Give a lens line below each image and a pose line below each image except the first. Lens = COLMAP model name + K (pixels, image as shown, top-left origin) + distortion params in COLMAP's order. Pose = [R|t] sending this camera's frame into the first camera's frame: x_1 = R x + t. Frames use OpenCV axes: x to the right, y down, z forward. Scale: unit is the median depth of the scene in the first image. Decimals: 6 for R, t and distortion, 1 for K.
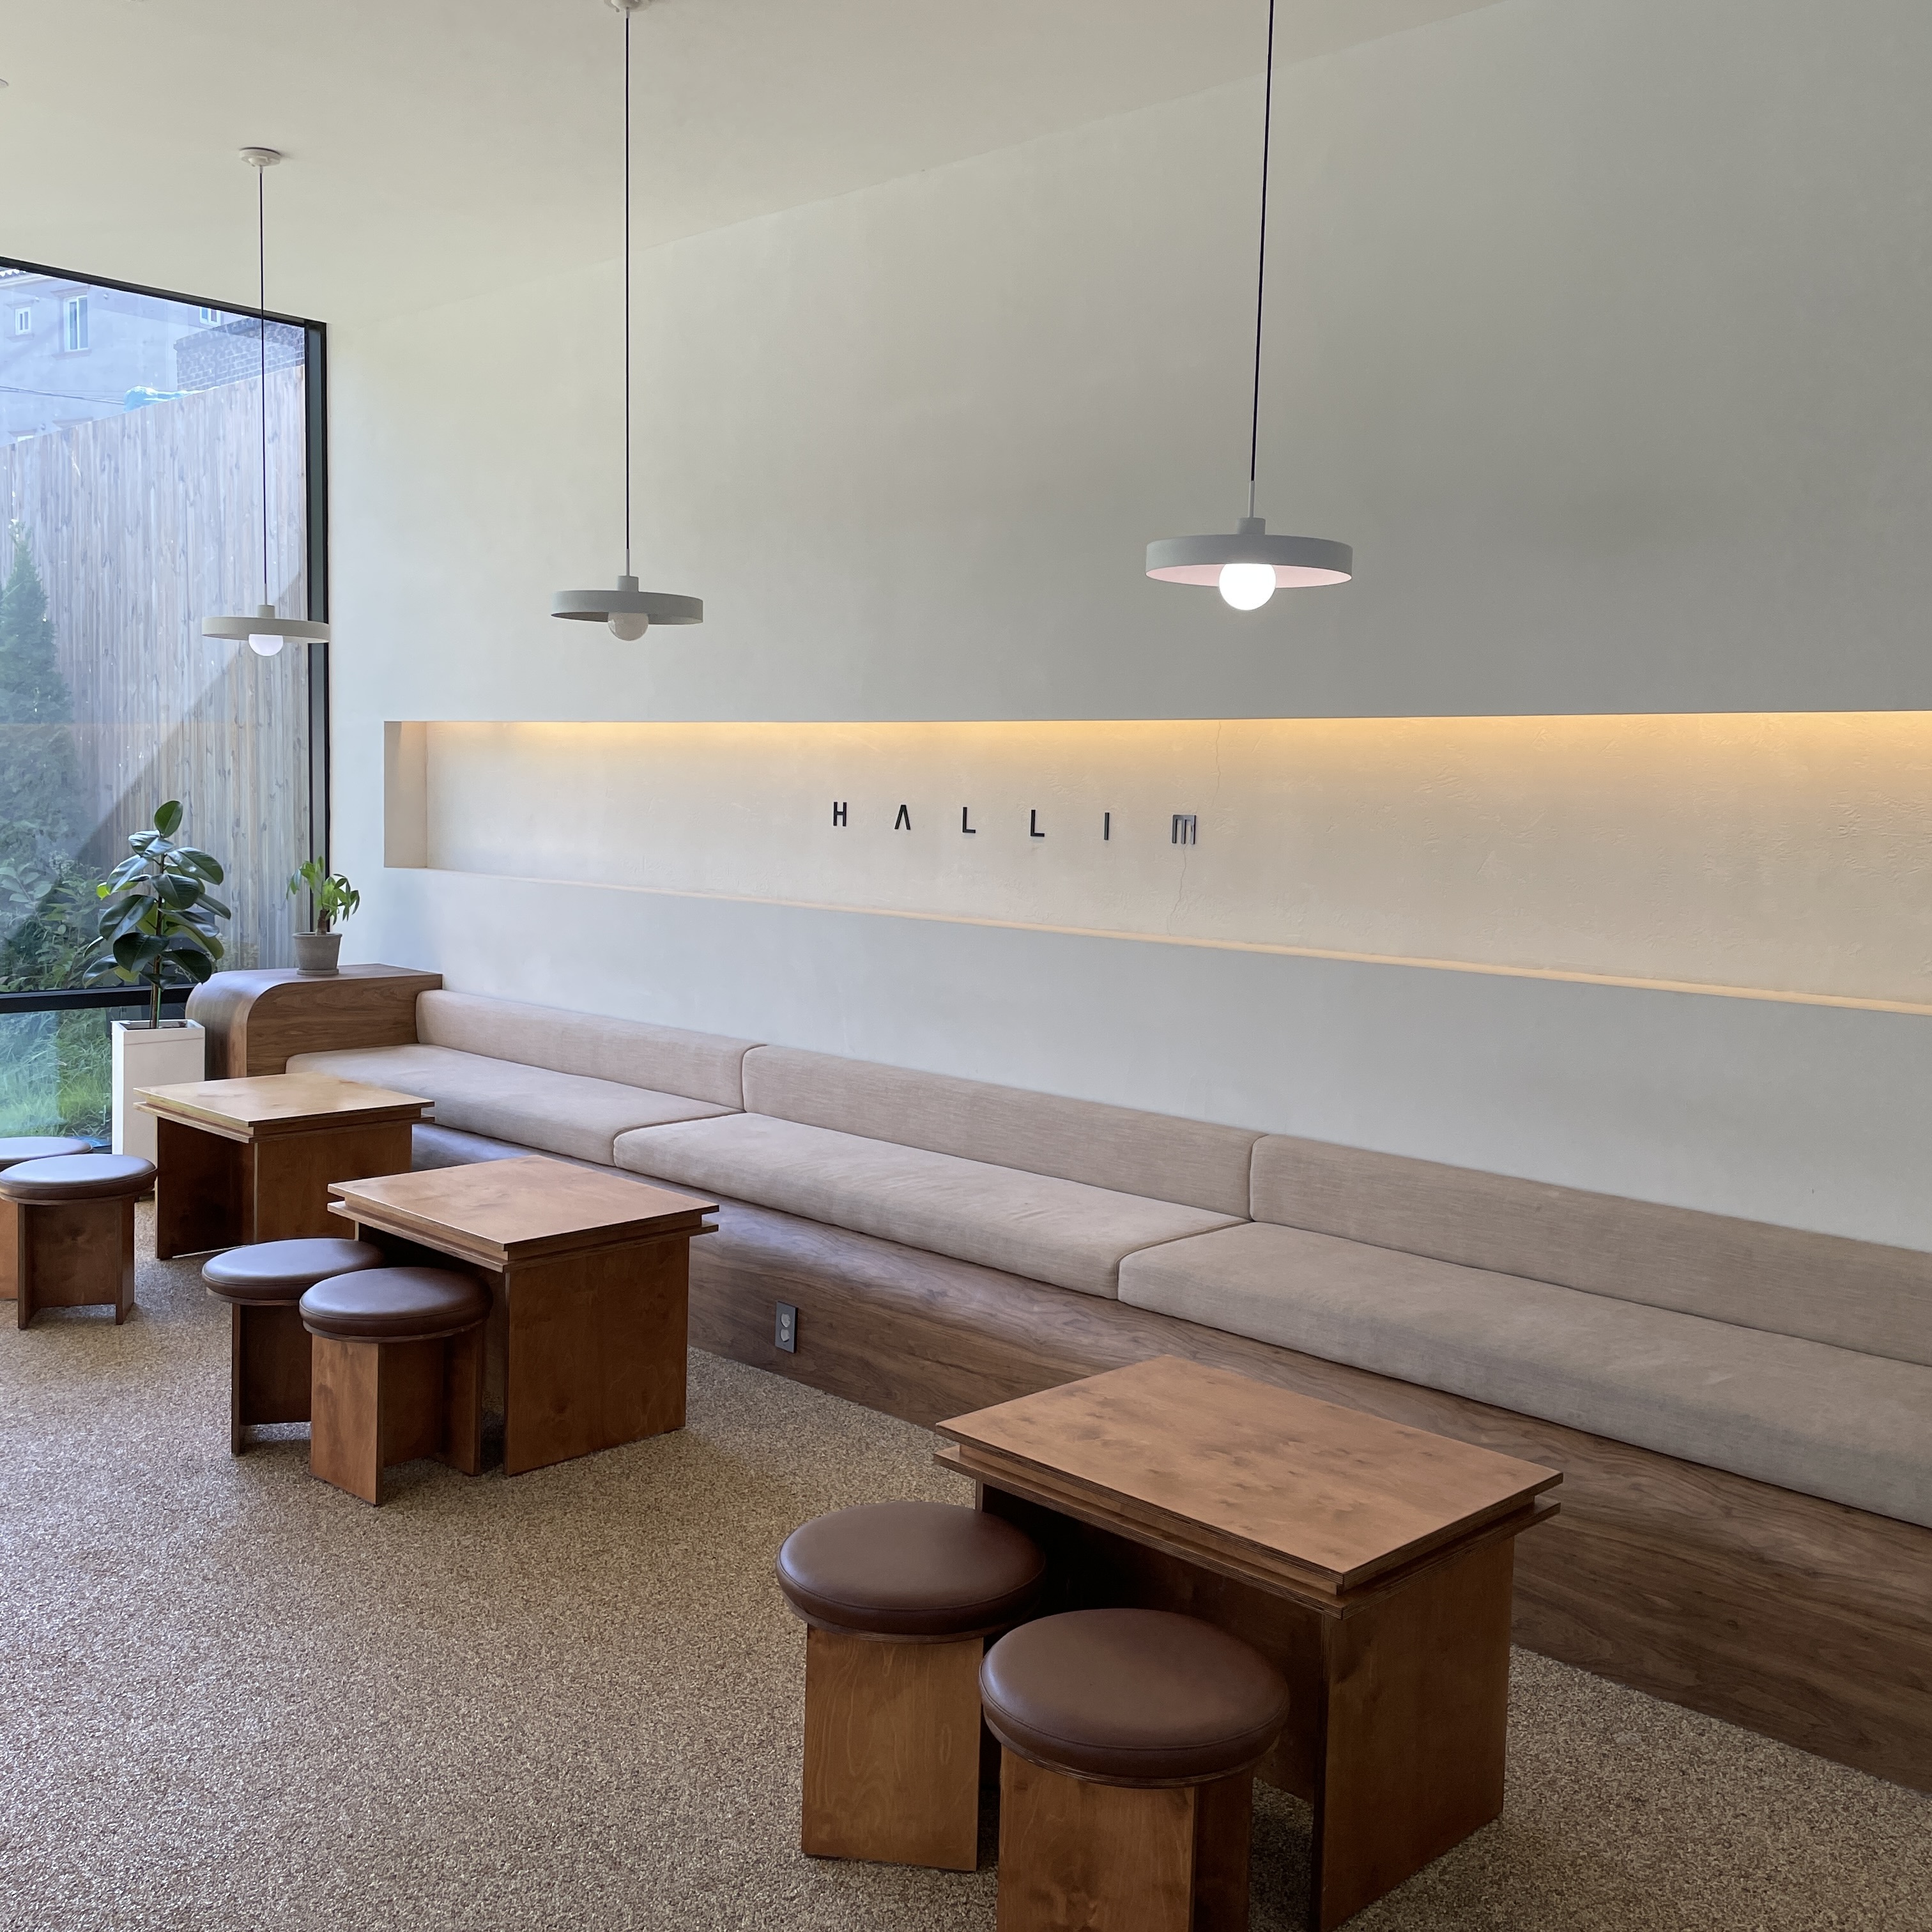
lens RADIAL K [[1941.0, 0, 973.5], [0, 1941.0, 961.5], [0, 0, 1]] dist [0.104257, -0.133683]
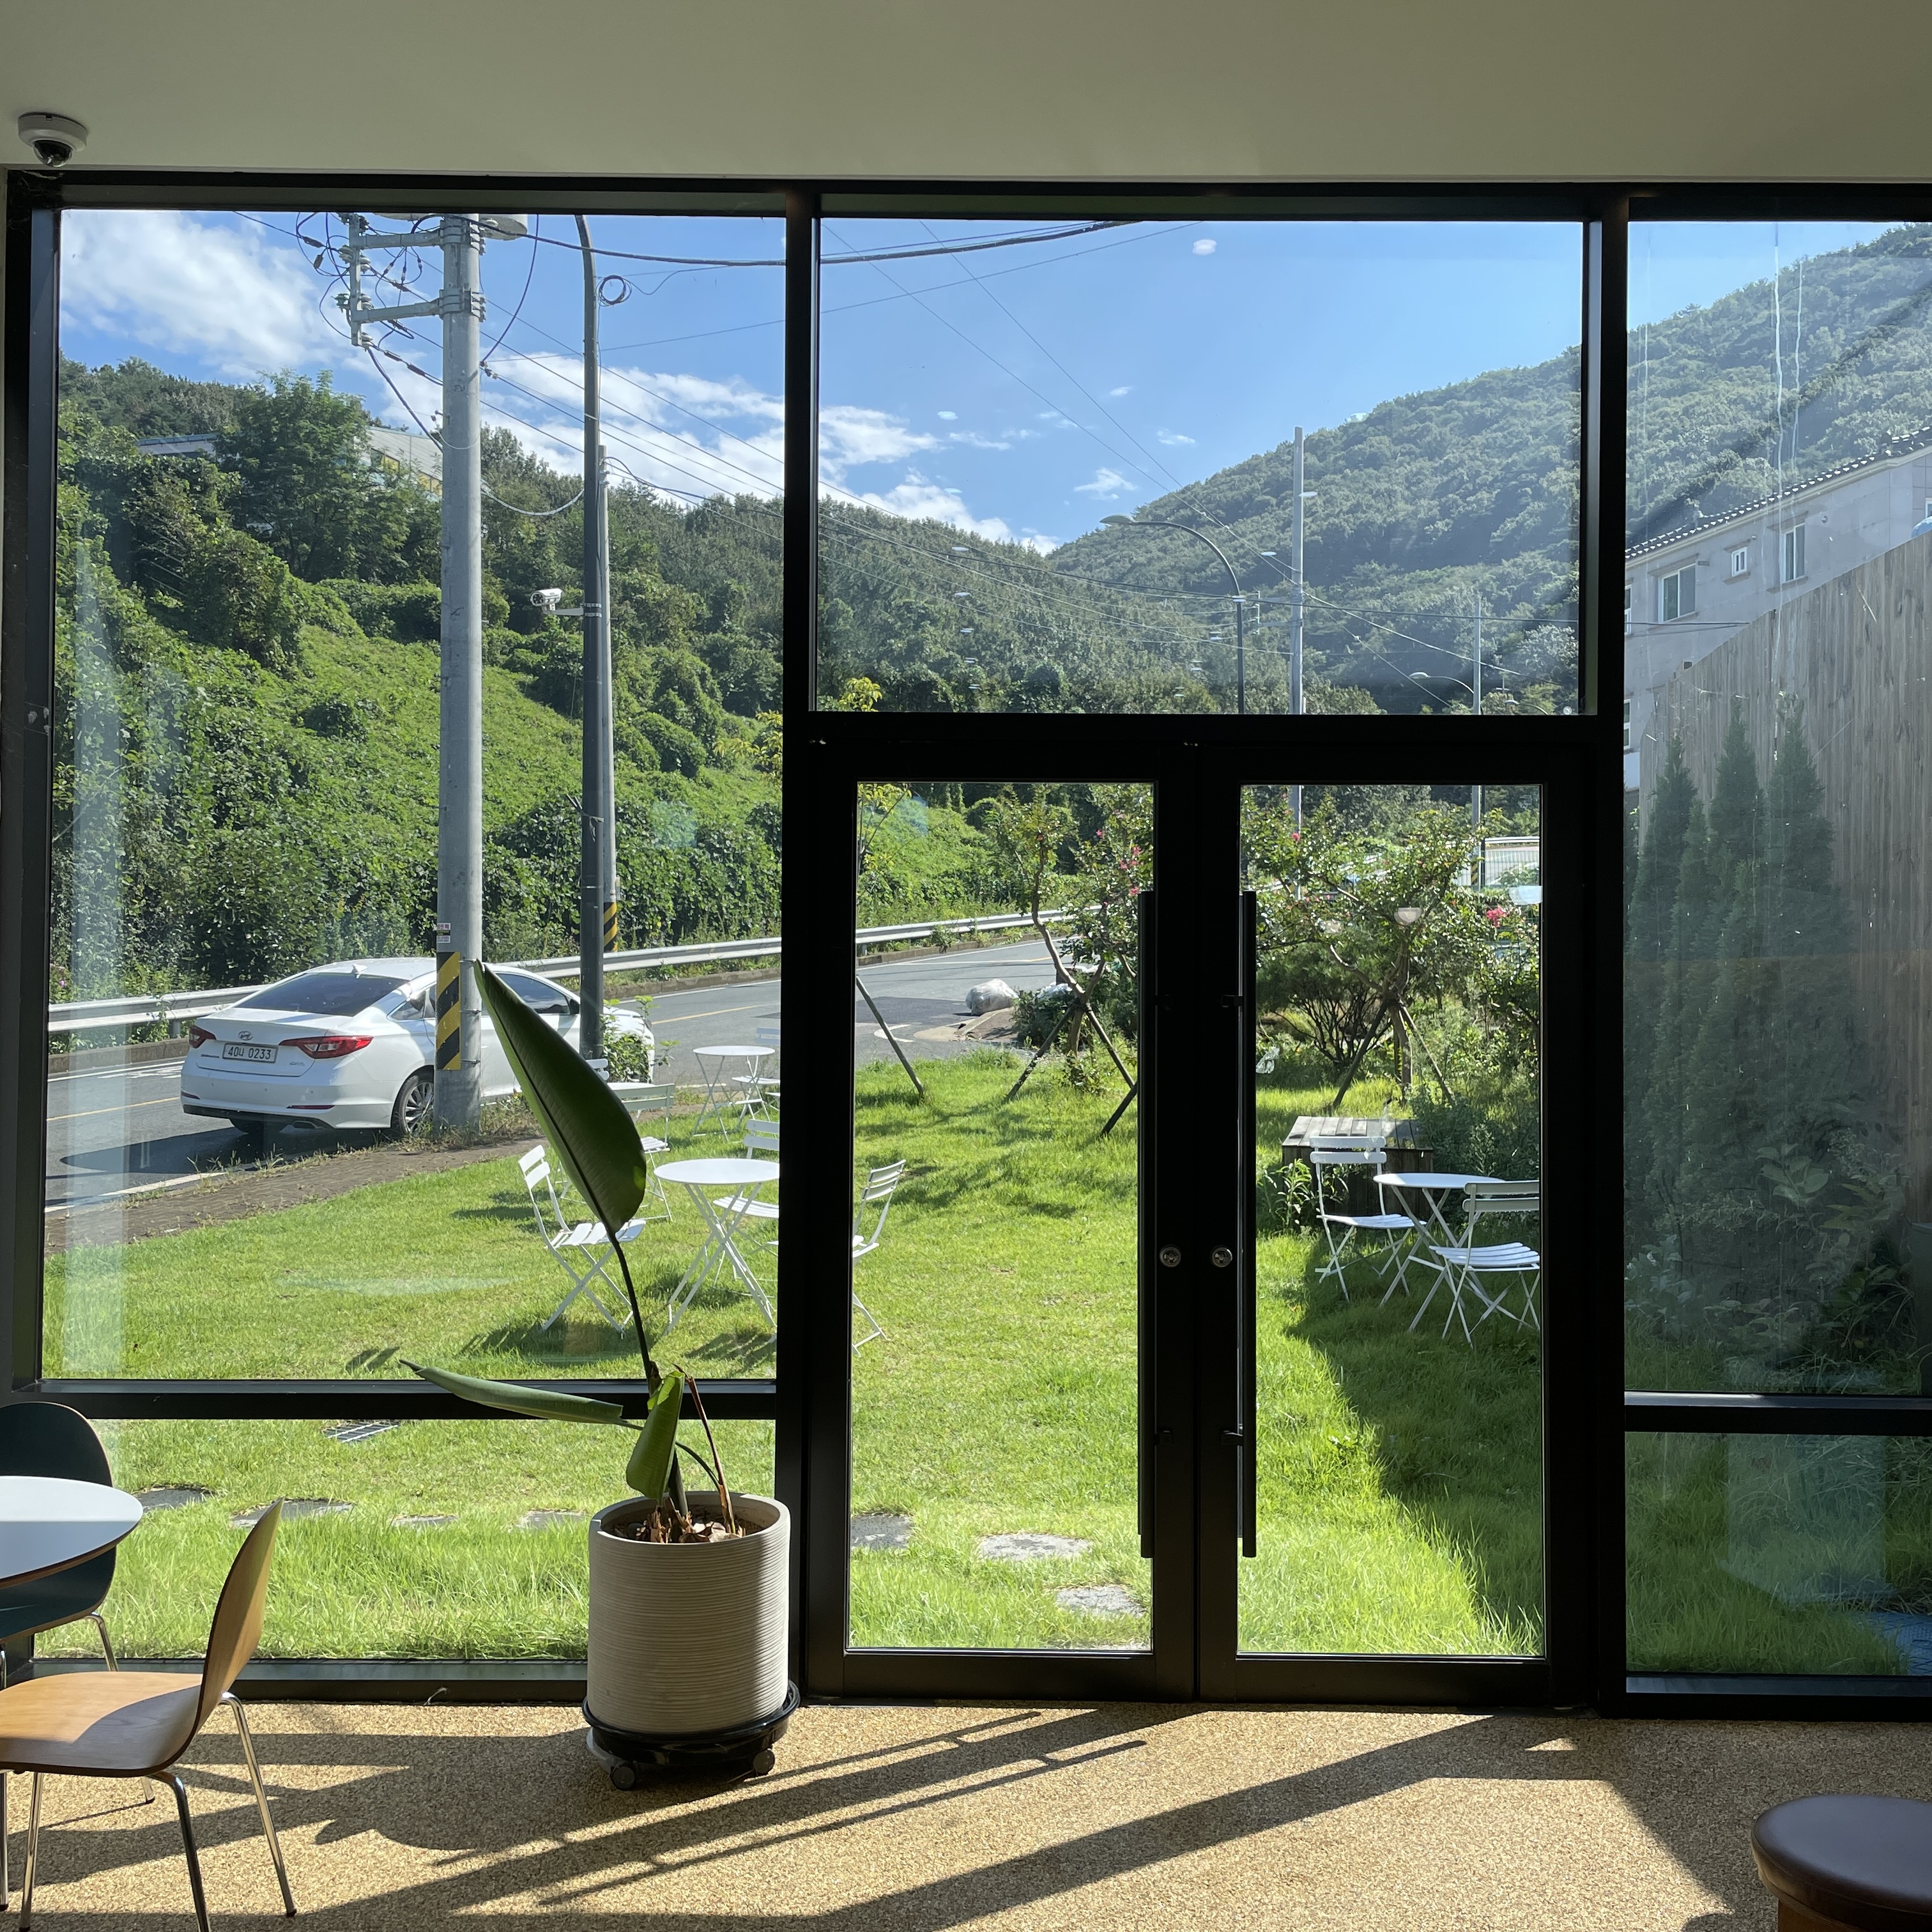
lens RADIAL K [[1941.0, 0, 973.5], [0, 1941.0, 961.5], [0, 0, 1]] dist [0.104257, -0.133683]
pose [[0.691057, -0.038767, -0.721760, -0.150846], [-0.048797, 0.993780, -0.100099, -0.027893], [0.721151, 0.104394, 0.684867, 0.255889]]
